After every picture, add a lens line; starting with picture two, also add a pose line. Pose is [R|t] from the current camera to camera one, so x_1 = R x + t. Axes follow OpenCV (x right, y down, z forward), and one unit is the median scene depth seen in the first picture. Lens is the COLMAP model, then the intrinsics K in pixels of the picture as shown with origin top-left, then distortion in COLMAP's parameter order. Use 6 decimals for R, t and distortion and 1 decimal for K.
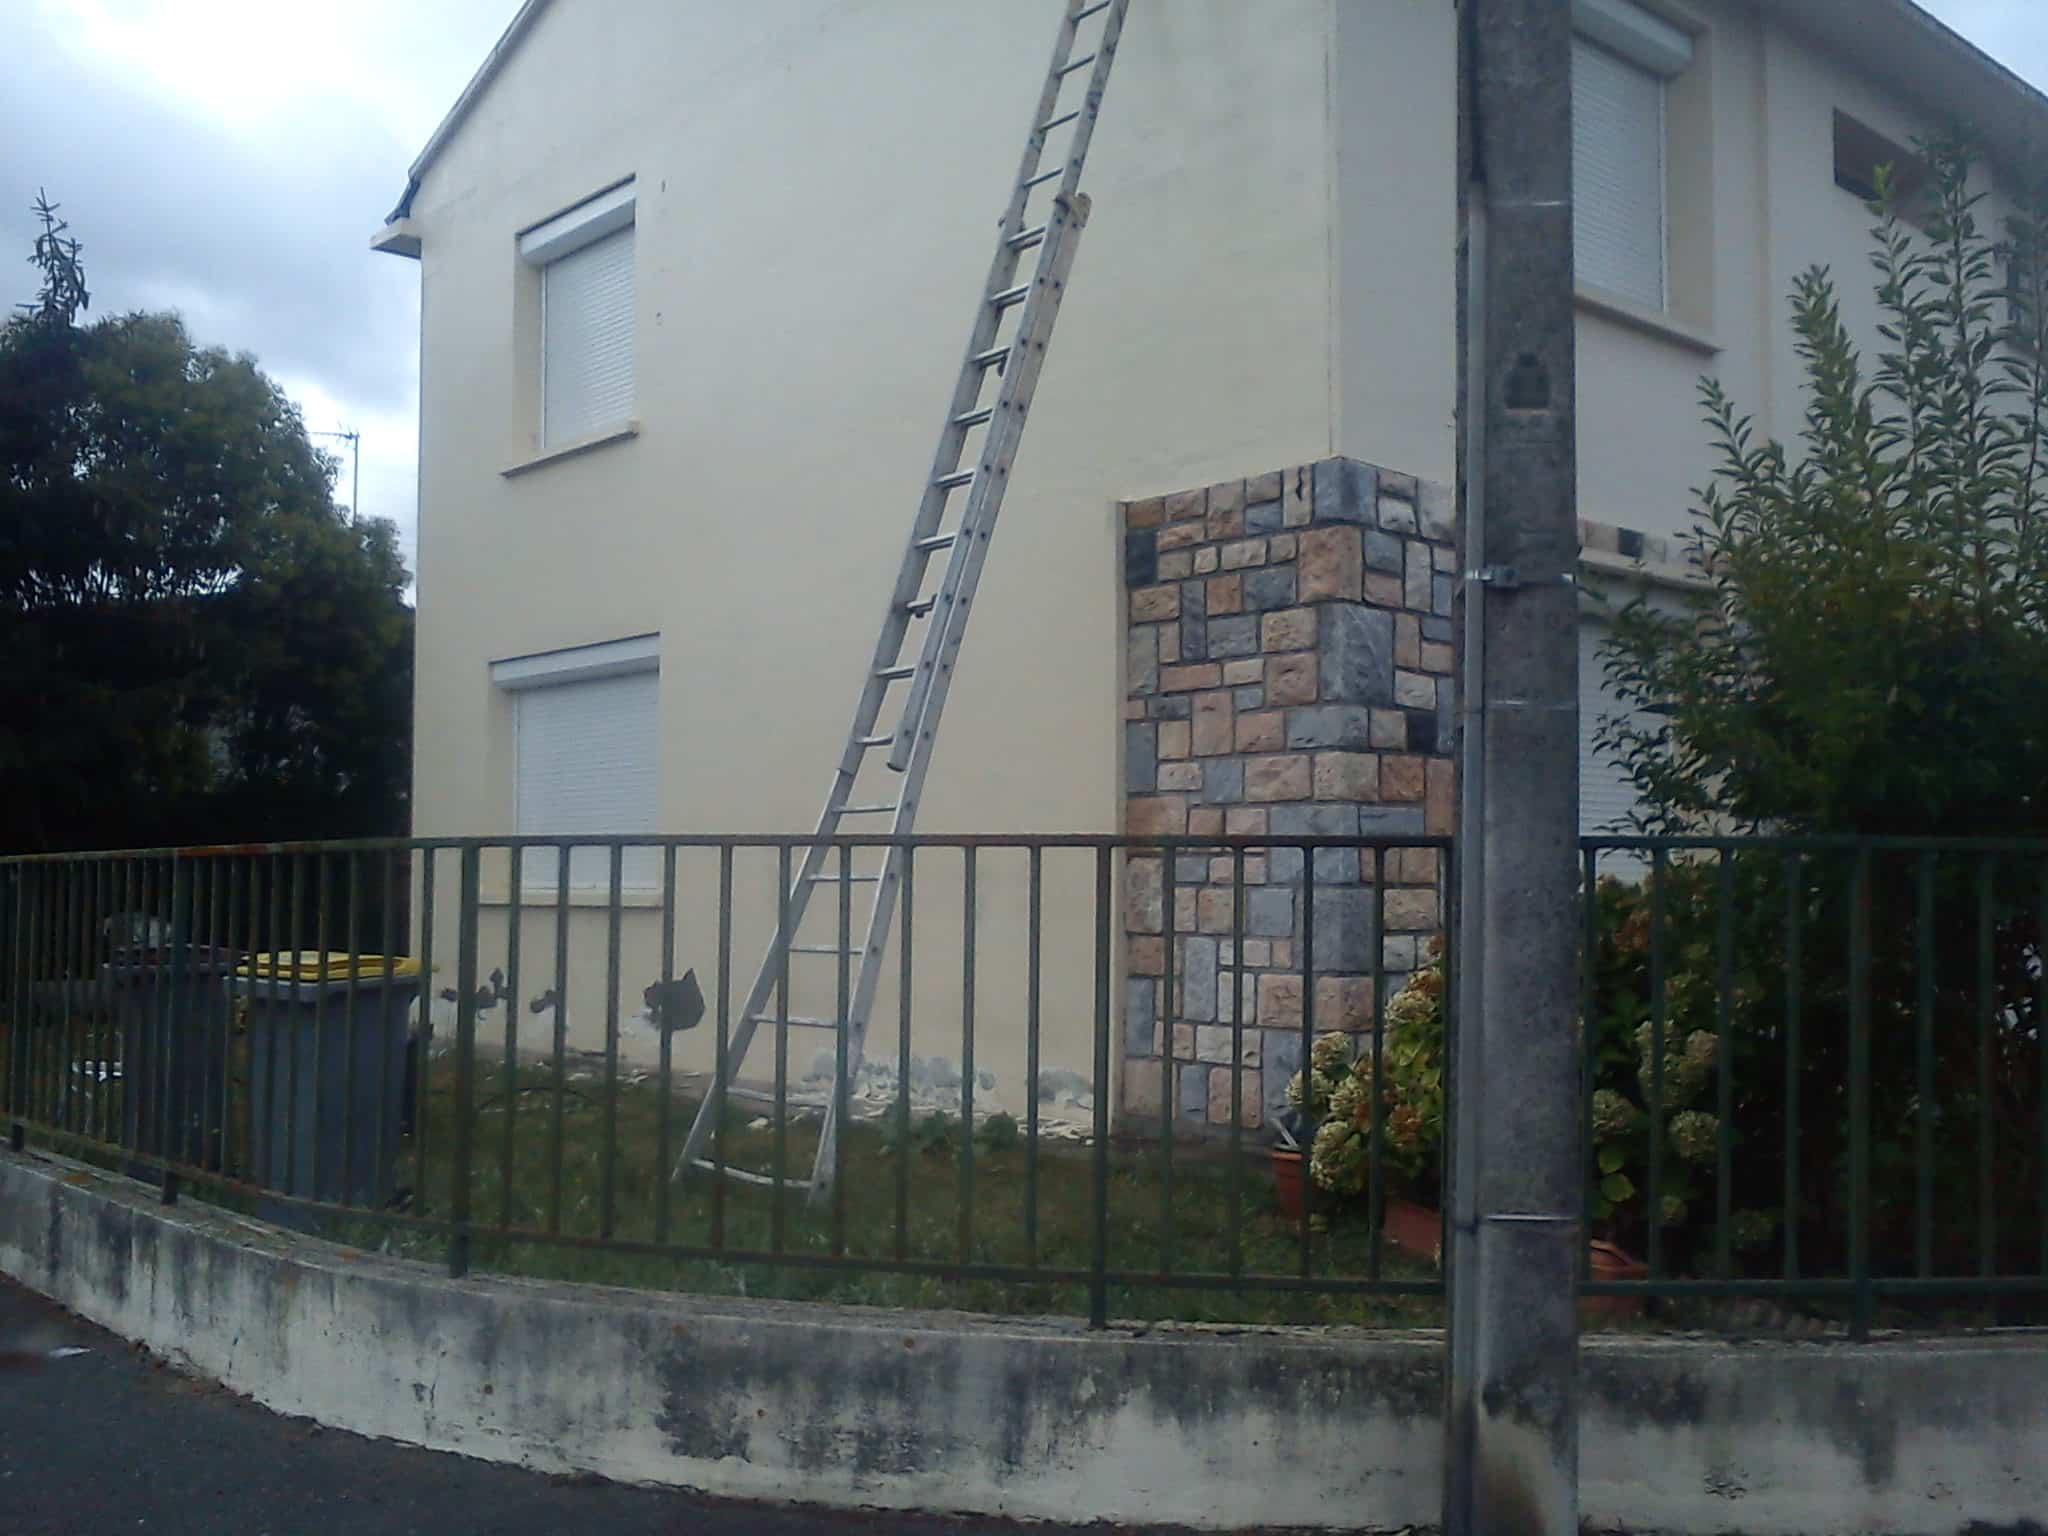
lens RADIAL K [[2030.7, 0, 979.9], [0, 2030.7, 742.6], [0, 0, 1]] dist [-0.001911, -0.006567]
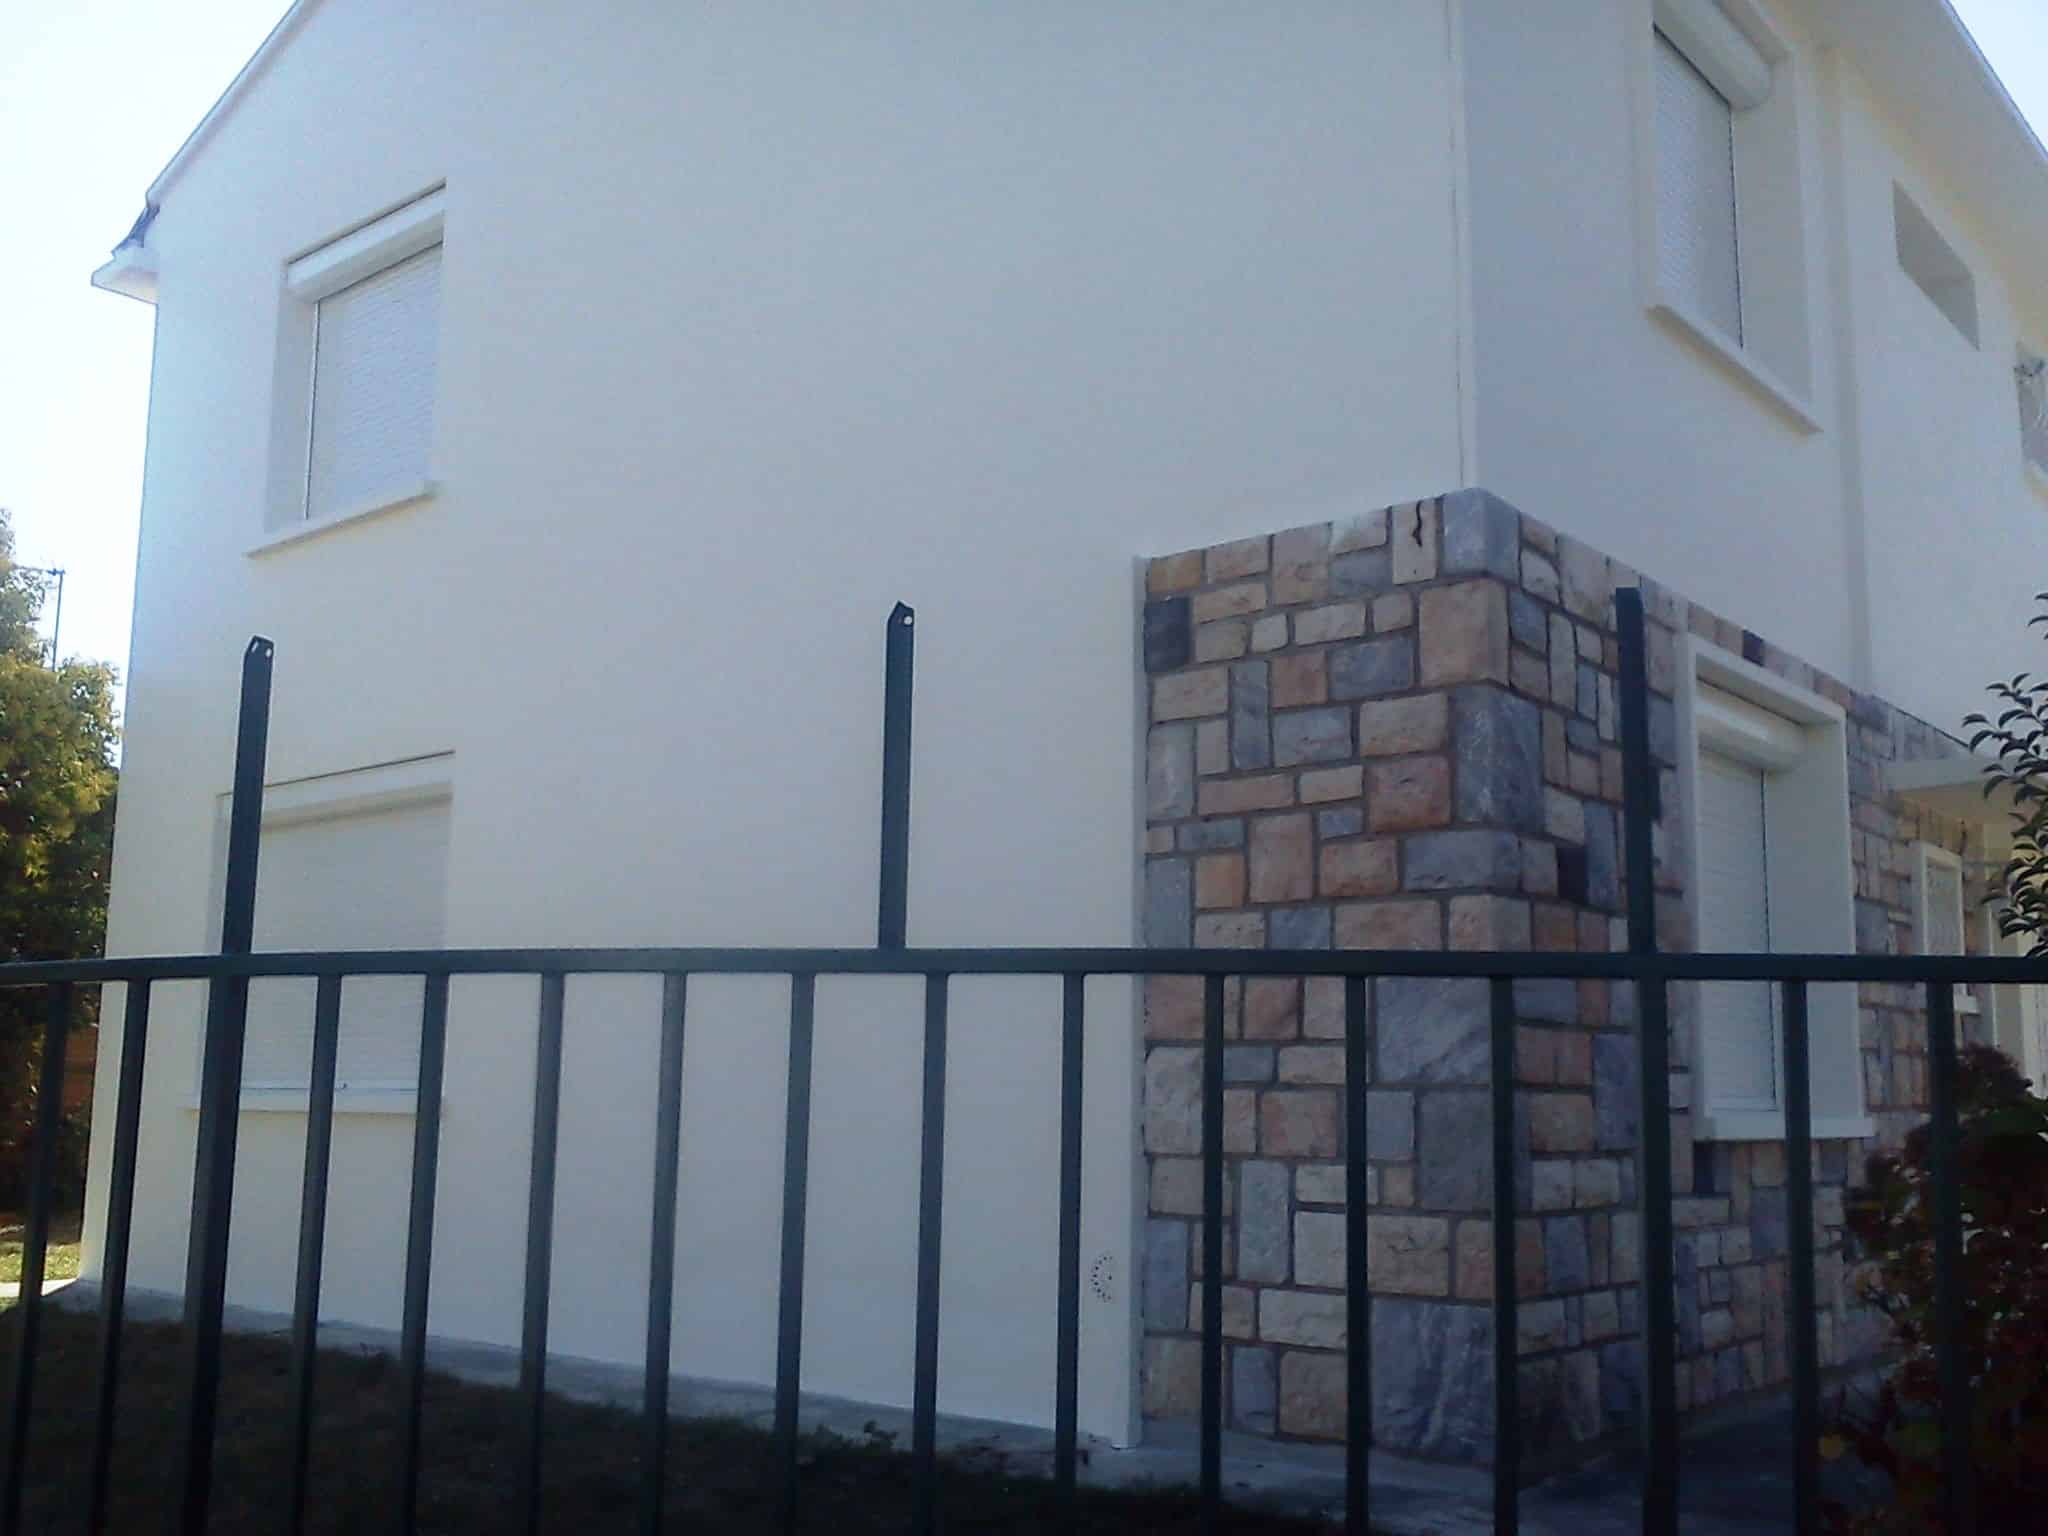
lens RADIAL K [[2030.7, 0, 979.9], [0, 2030.7, 742.6], [0, 0, 1]] dist [-0.001911, -0.006567]
pose [[0.991059, 0.030964, 0.129783, -0.085703], [-0.017423, 0.994403, -0.104206, 0.026828], [-0.132284, 0.101013, 0.986051, 0.306211]]
